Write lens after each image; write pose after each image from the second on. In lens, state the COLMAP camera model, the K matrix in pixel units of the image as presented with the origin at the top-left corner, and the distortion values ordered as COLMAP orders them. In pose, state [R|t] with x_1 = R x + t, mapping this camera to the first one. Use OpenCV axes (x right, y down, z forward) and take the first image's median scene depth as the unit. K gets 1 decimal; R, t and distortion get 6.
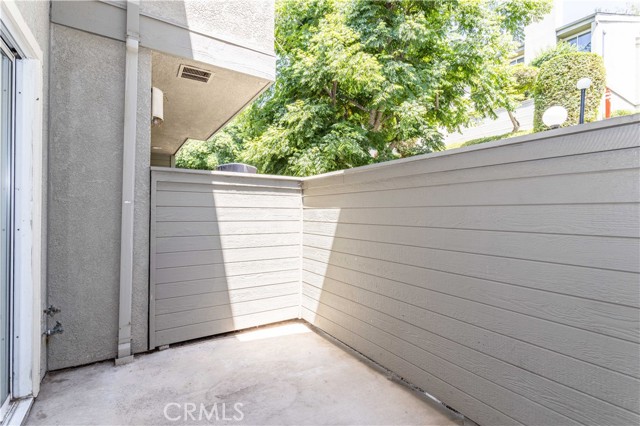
lens RADIAL K [[305.2, 0, 320.0], [0, 305.2, 213.0], [0, 0, 1]] dist [-0.000312, -0.000089]
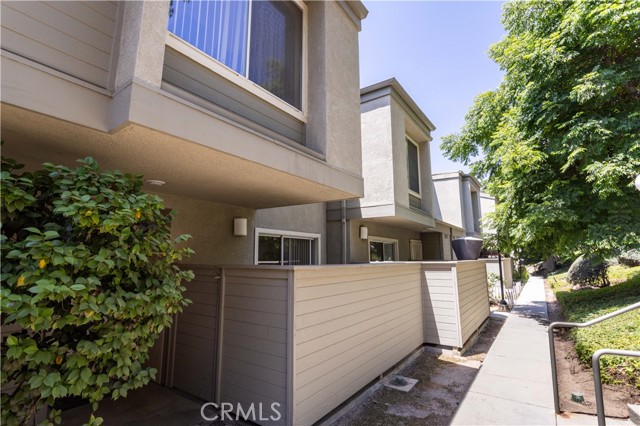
lens RADIAL K [[307.5, 0, 320.0], [0, 307.5, 213.0], [0, 0, 1]] dist [-0.003932, -0.000060]
pose [[0.381676, -0.144547, -0.912924, 0.870455], [0.004821, 0.987994, -0.154418, -0.067905], [0.924283, 0.054537, 0.377791, -0.151059]]
